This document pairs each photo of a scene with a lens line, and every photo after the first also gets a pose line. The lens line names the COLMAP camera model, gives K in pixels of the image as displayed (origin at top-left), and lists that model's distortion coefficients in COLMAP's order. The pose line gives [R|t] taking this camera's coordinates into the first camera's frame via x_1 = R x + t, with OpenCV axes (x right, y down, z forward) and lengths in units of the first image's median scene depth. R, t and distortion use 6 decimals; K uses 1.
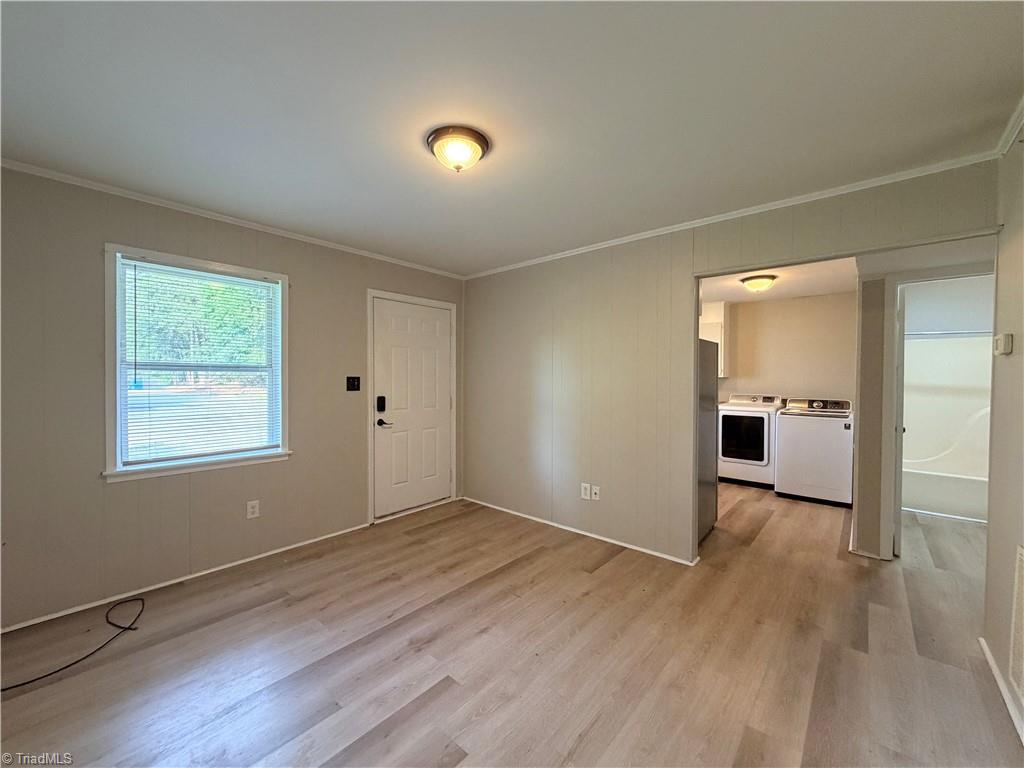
lens RADIAL K [[407.8, 0, 508.8], [0, 407.8, 382.9], [0, 0, 1]] dist [0.000031, -0.000118]
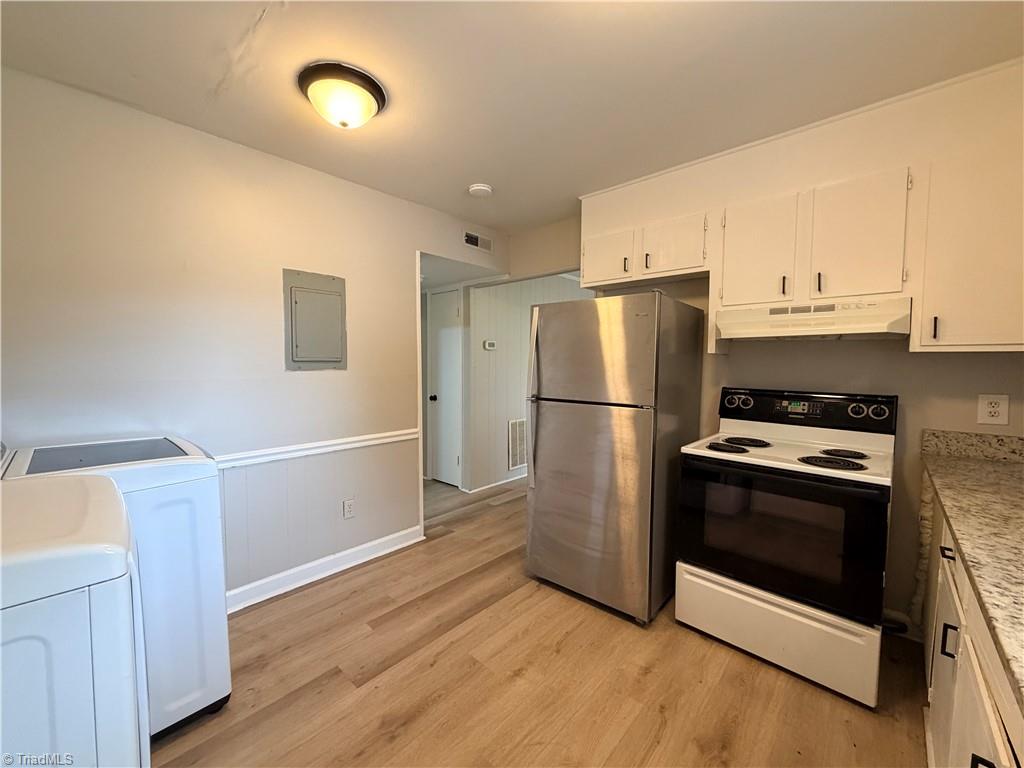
lens RADIAL K [[407.1, 0, 508.0], [0, 407.1, 384.1], [0, 0, 1]] dist [0.000112, 0.000396]
pose [[-0.999646, -0.013567, 0.022890, 0.637039], [-0.012012, 0.997697, 0.066750, -0.017533], [-0.023743, 0.066451, -0.997507, 1.976504]]
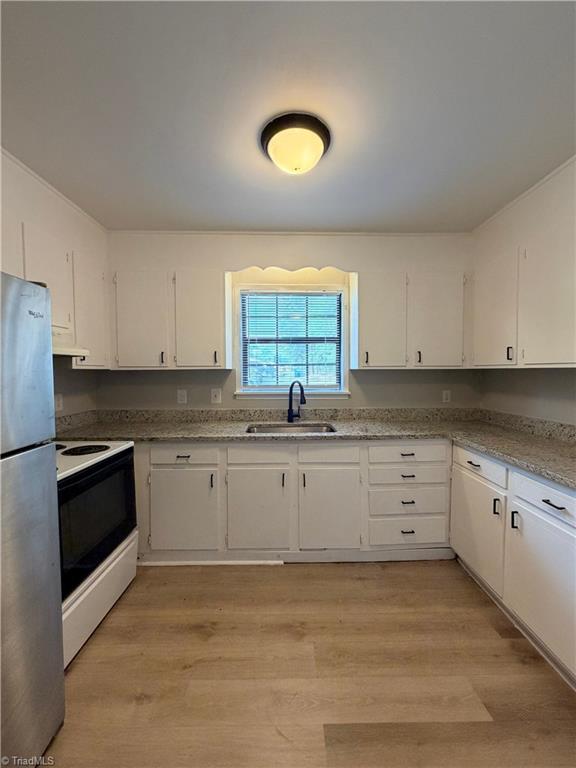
lens RADIAL K [[305.9, 0, 288.7], [0, 305.9, 381.2], [0, 0, 1]] dist [0.000031, -0.000118]
pose [[0.676074, 0.014360, -0.736693, 0.881423], [0.002143, 0.999768, 0.021455, -0.017461], [0.736830, -0.016084, 0.675886, 1.306794]]
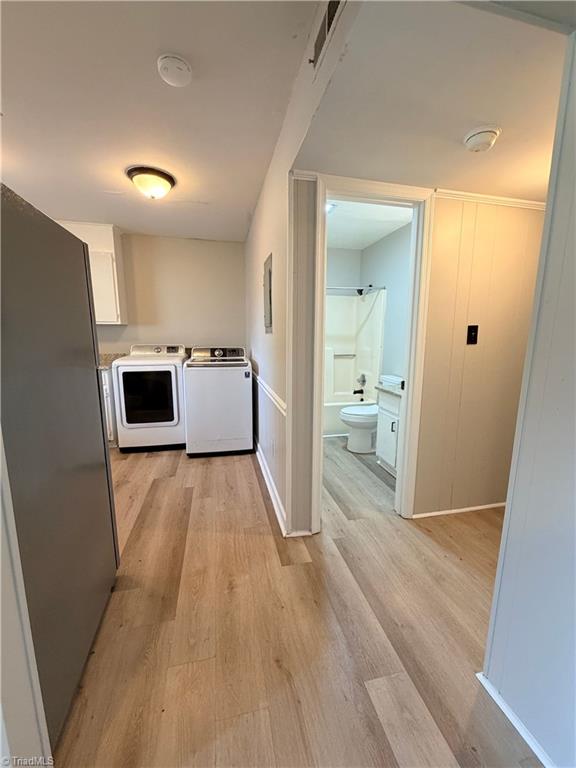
lens RADIAL K [[305.9, 0, 288.7], [0, 305.9, 381.2], [0, 0, 1]] dist [0.000031, -0.000118]
pose [[0.579675, -0.132629, 0.803982, 0.399424], [0.009297, 0.987677, 0.156229, 0.011151], [-0.814795, -0.083087, 0.573765, 0.683311]]
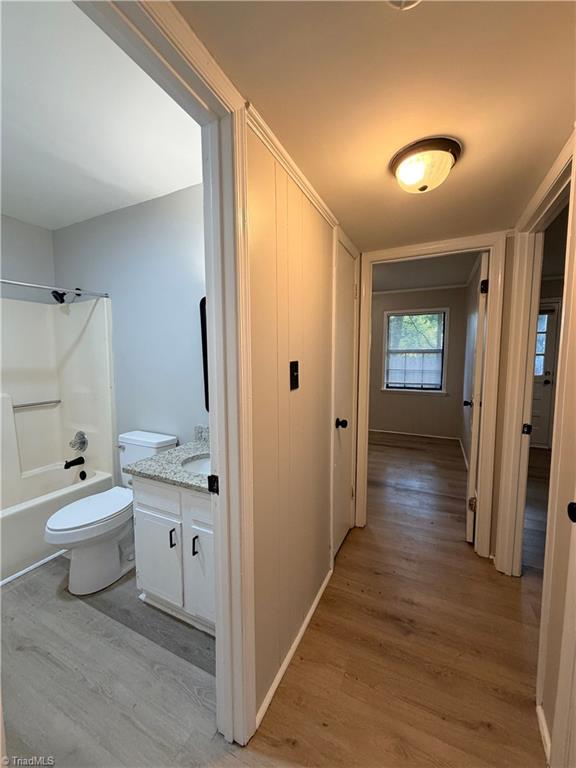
lens RADIAL K [[305.3, 0, 288.7], [0, 305.3, 381.4], [0, 0, 1]] dist [0.000112, 0.000396]
pose [[-0.270344, -0.088848, 0.958655, 0.757898], [0.010217, 0.995412, 0.095136, -0.013658], [-0.962710, 0.035514, -0.268196, 0.871130]]
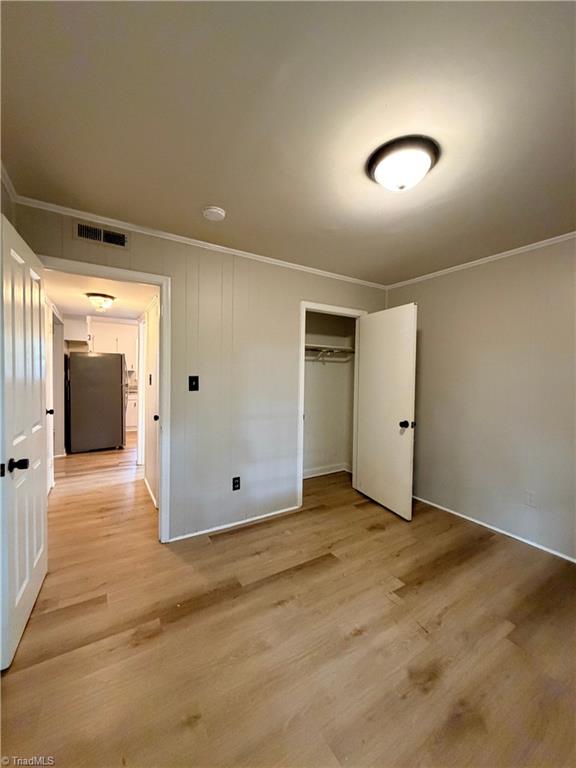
lens RADIAL K [[305.3, 0, 288.7], [0, 305.3, 381.4], [0, 0, 1]] dist [0.000112, 0.000396]
pose [[0.958750, 0.017542, -0.283707, 1.980781], [-0.013511, 0.999778, 0.016160, 0.003657], [0.283928, -0.011660, 0.958775, -0.190927]]
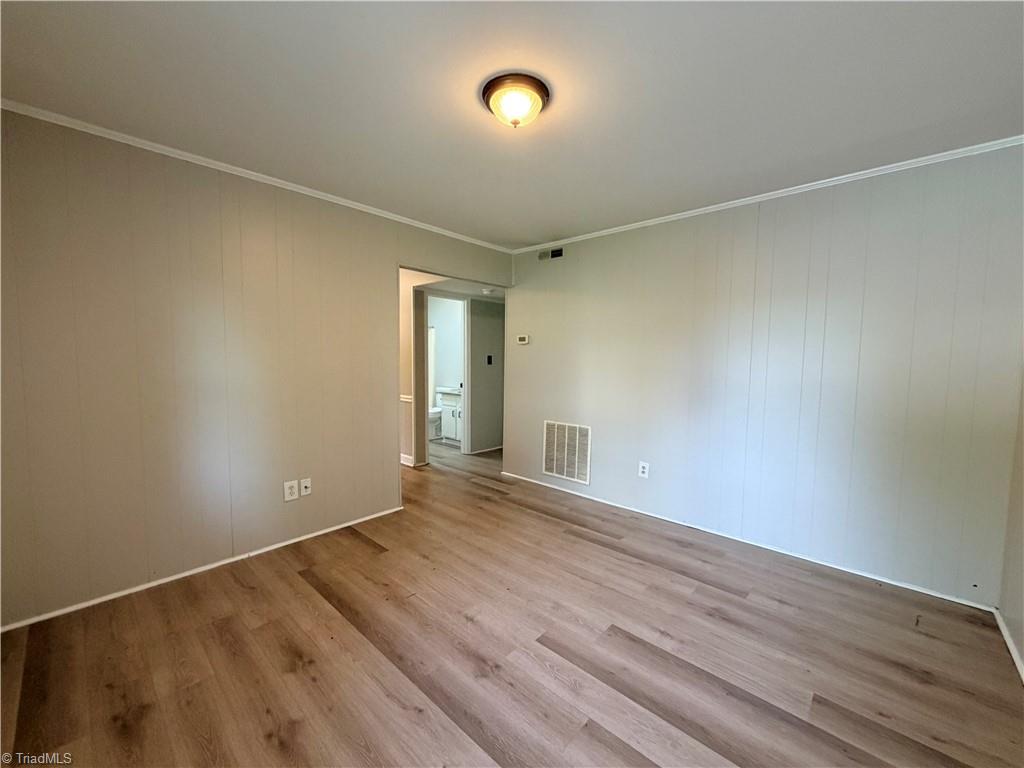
lens RADIAL K [[407.8, 0, 508.8], [0, 407.8, 382.9], [0, 0, 1]] dist [0.000031, -0.000118]
pose [[0.022106, -0.068291, 0.997421, -0.674519], [0.001179, 0.997665, 0.068282, -0.003513], [-0.999755, -0.000333, 0.022135, 0.619822]]
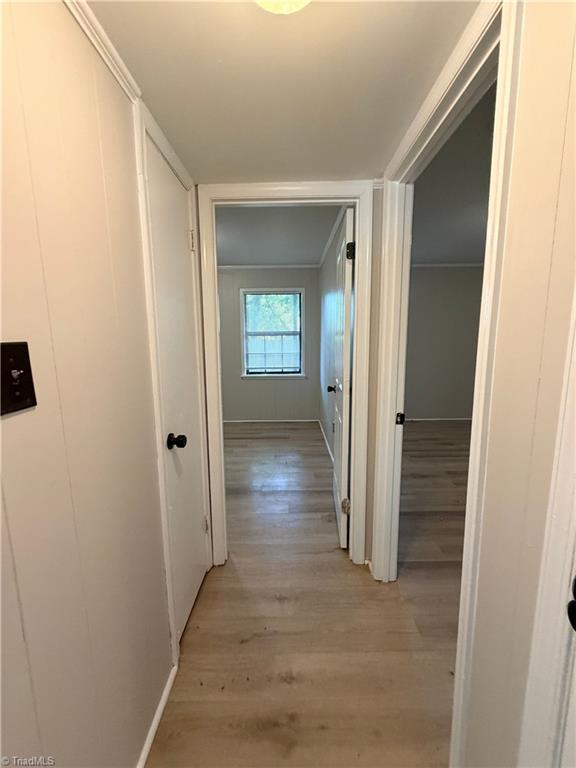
lens RADIAL K [[305.3, 0, 288.7], [0, 305.3, 381.4], [0, 0, 1]] dist [0.000112, 0.000396]
pose [[-0.657178, -0.104486, 0.746458, 0.935412], [0.013242, 0.988592, 0.150037, -0.002787], [-0.753619, 0.108485, -0.648297, 0.741827]]
